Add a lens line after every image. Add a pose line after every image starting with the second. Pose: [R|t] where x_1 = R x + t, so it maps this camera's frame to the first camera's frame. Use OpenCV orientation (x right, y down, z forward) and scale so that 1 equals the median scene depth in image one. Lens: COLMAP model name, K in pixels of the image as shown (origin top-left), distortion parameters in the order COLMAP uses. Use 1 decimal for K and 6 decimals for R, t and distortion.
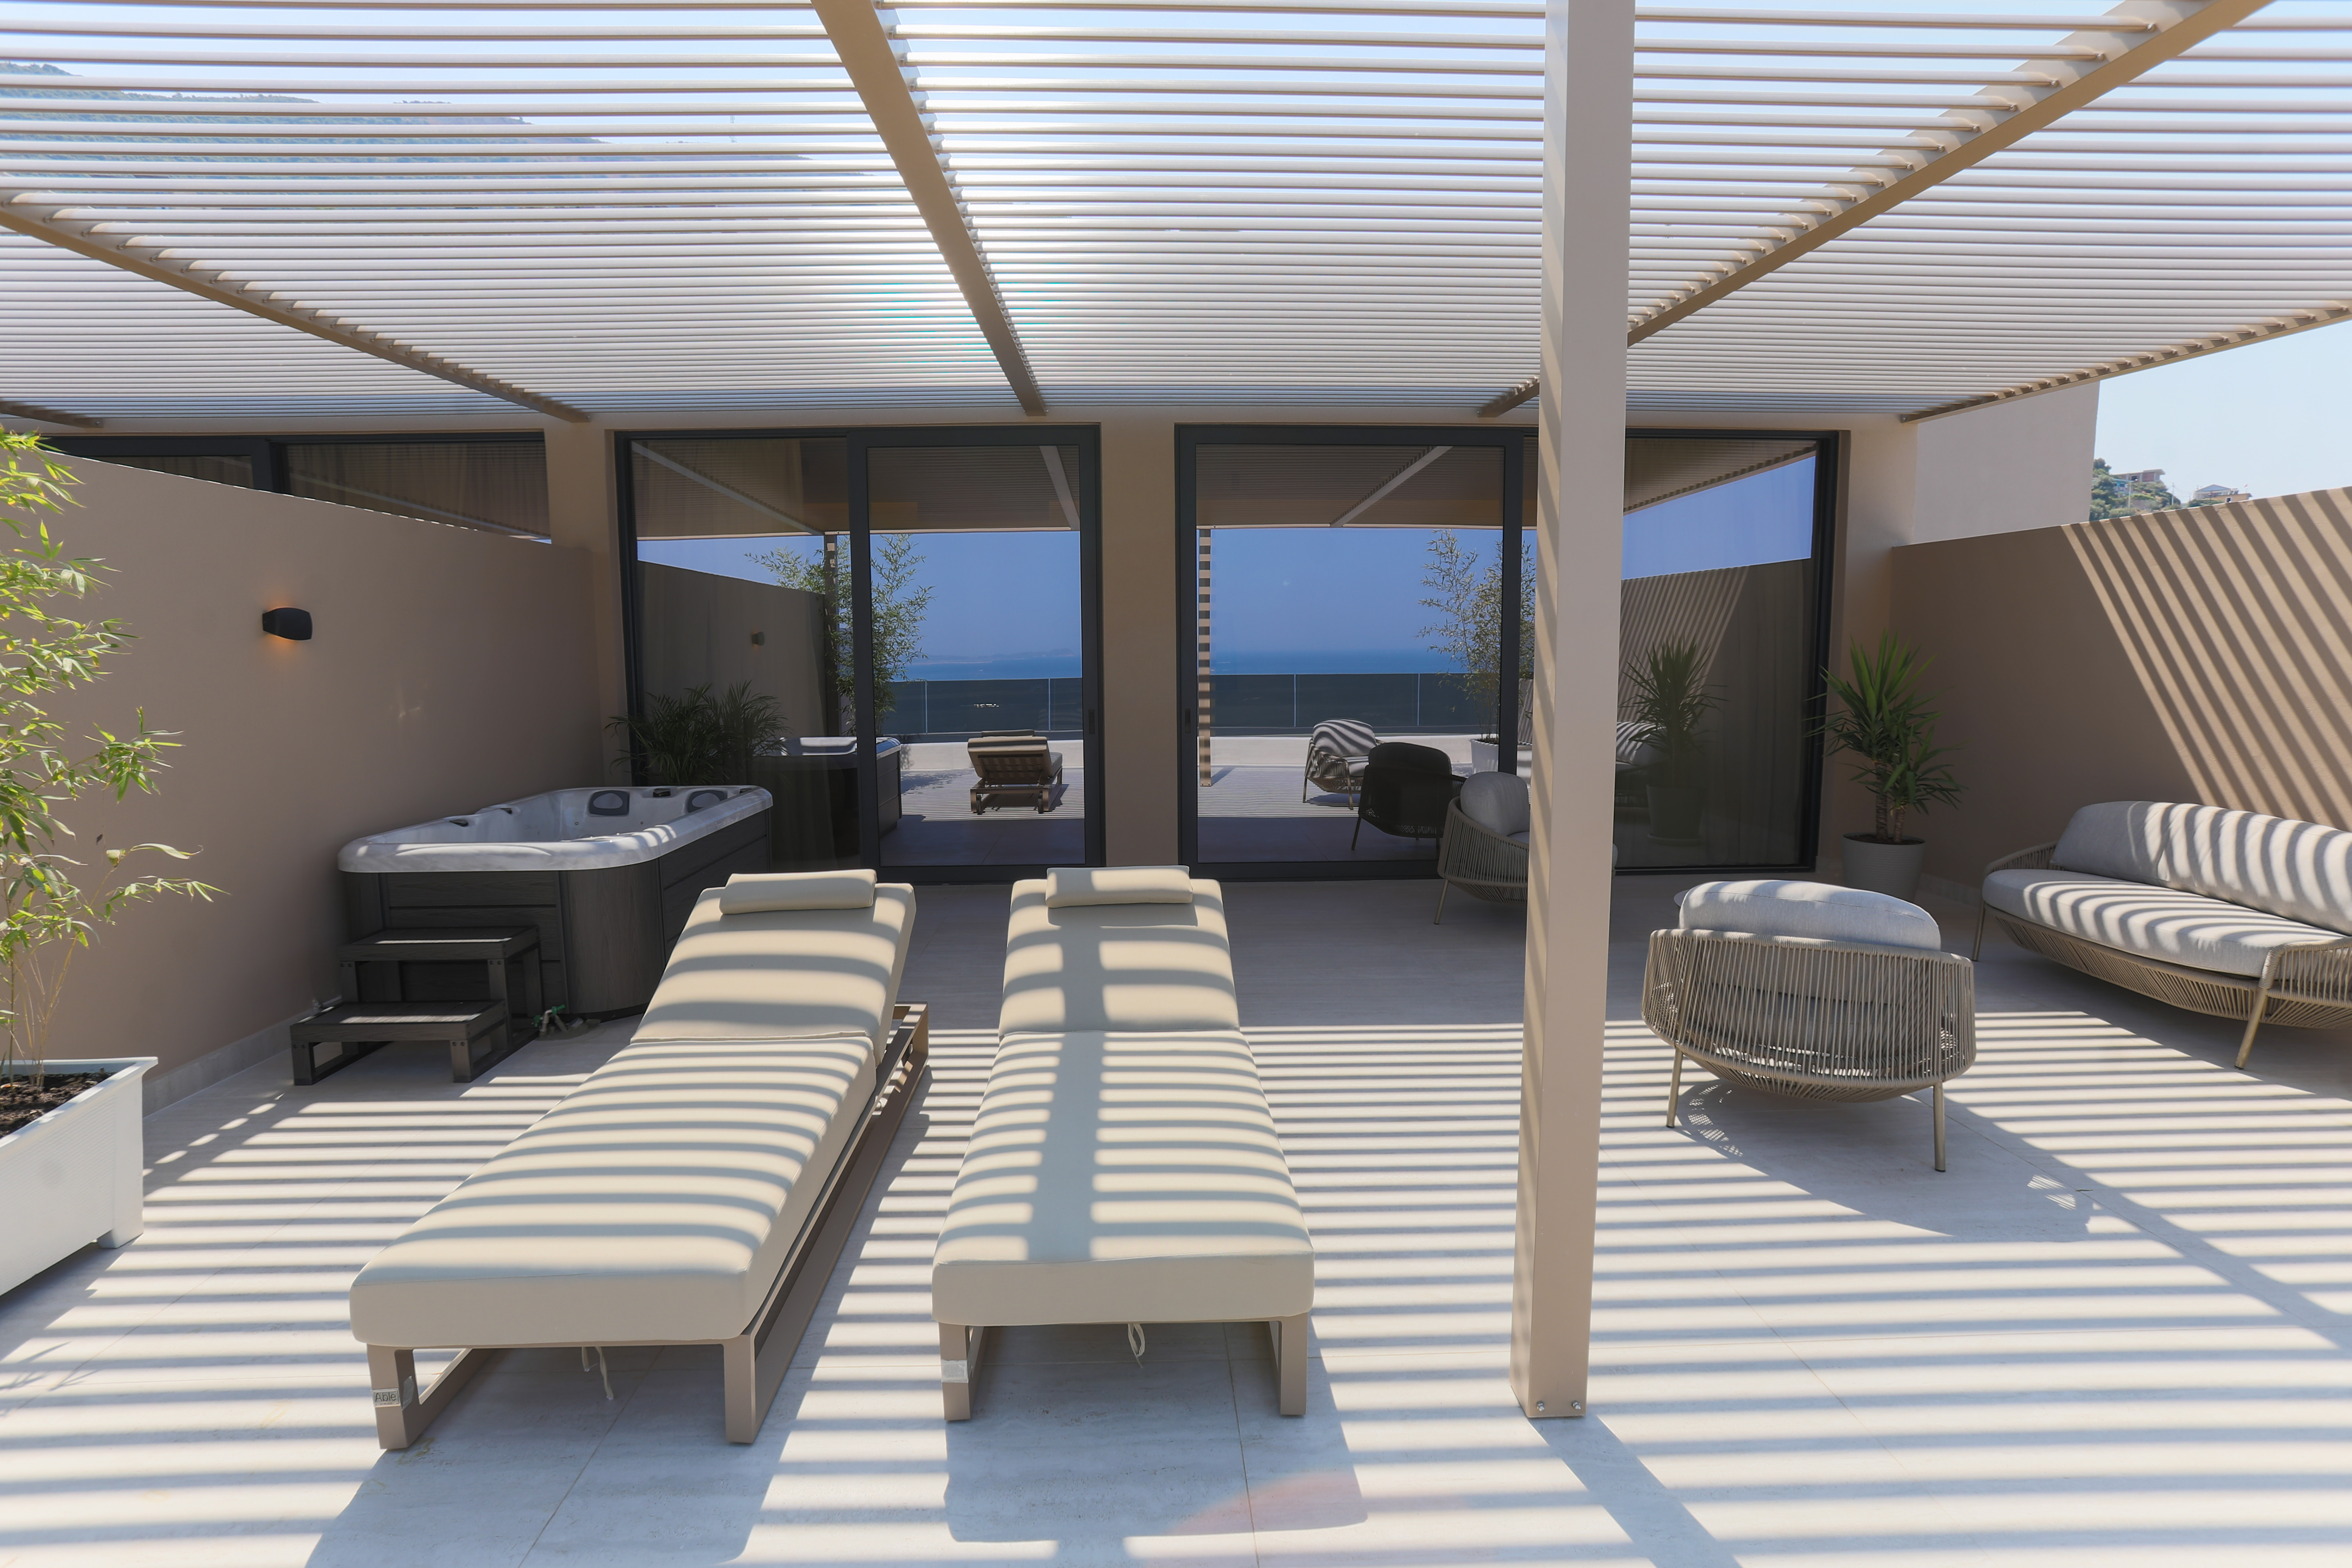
lens RADIAL K [[1109.2, 0, 1169.7], [0, 1109.2, 767.6], [0, 0, 1]] dist [-0.001804, -0.000620]
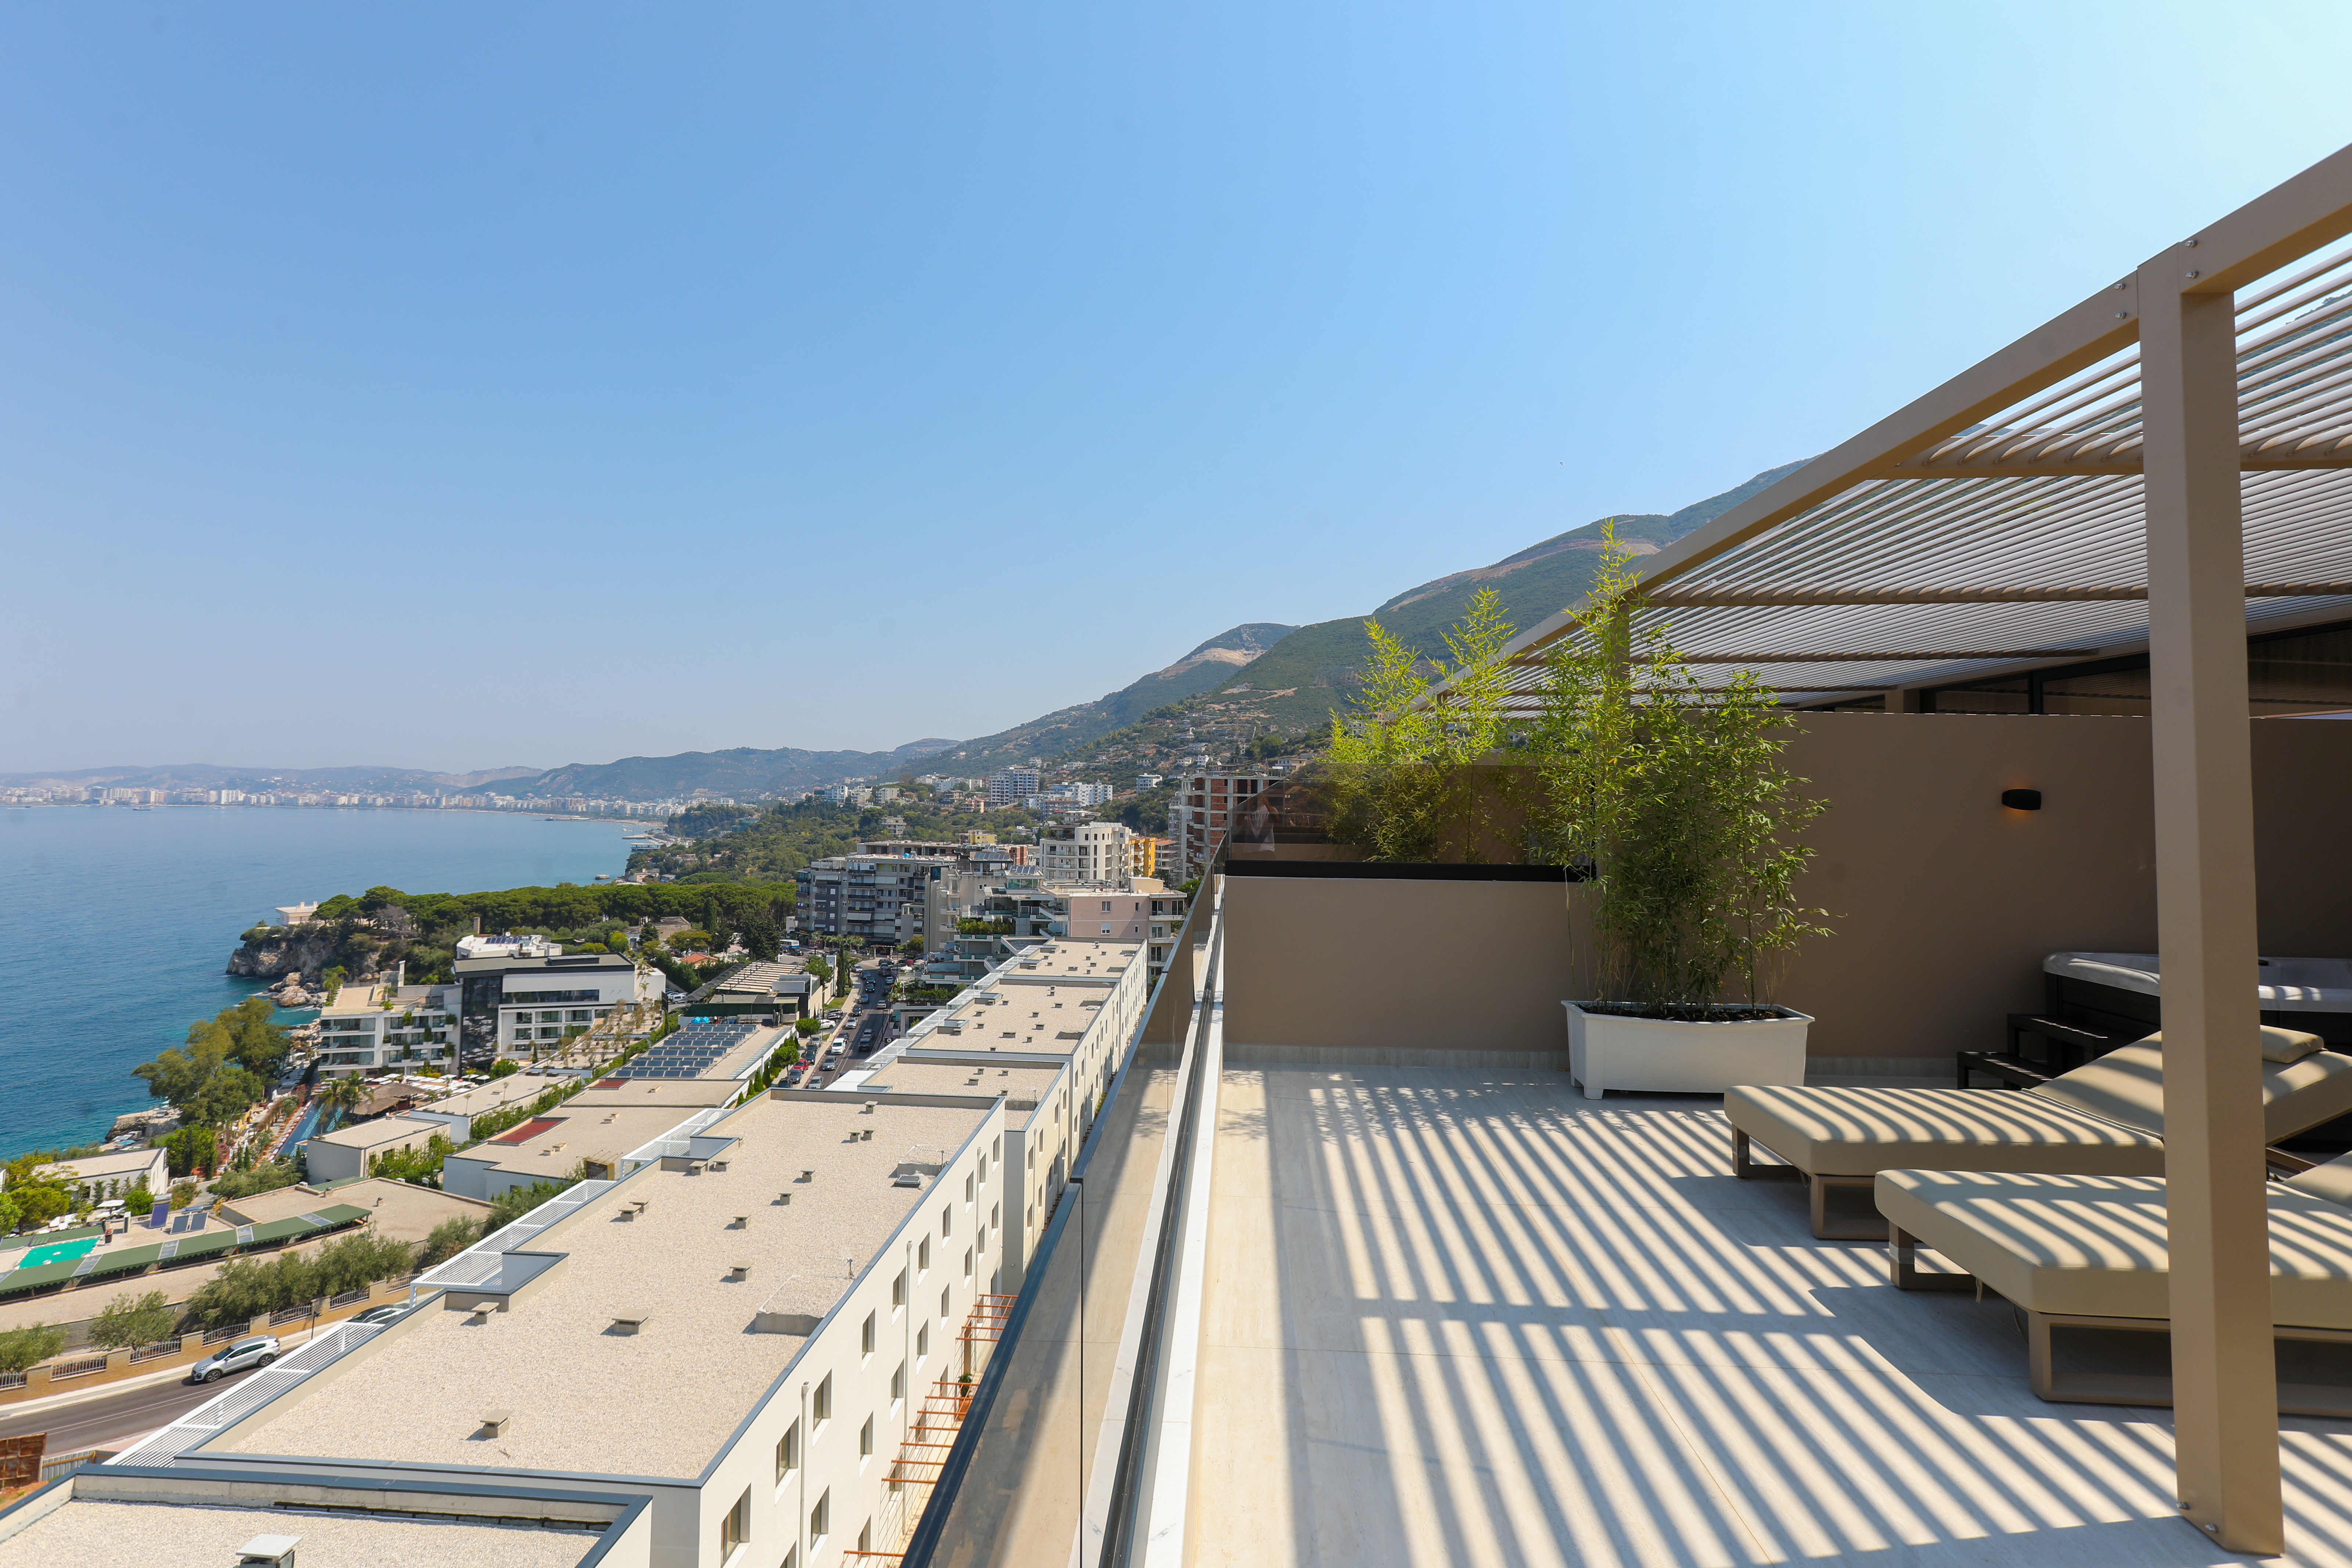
lens RADIAL K [[1109.2, 0, 1169.7], [0, 1109.2, 767.6], [0, 0, 1]] dist [-0.001804, -0.000620]
pose [[-0.095664, -0.021681, -0.995178, 1.198142], [-0.125482, 0.992050, -0.009551, -0.019400], [0.987473, 0.123963, -0.097624, 0.003512]]
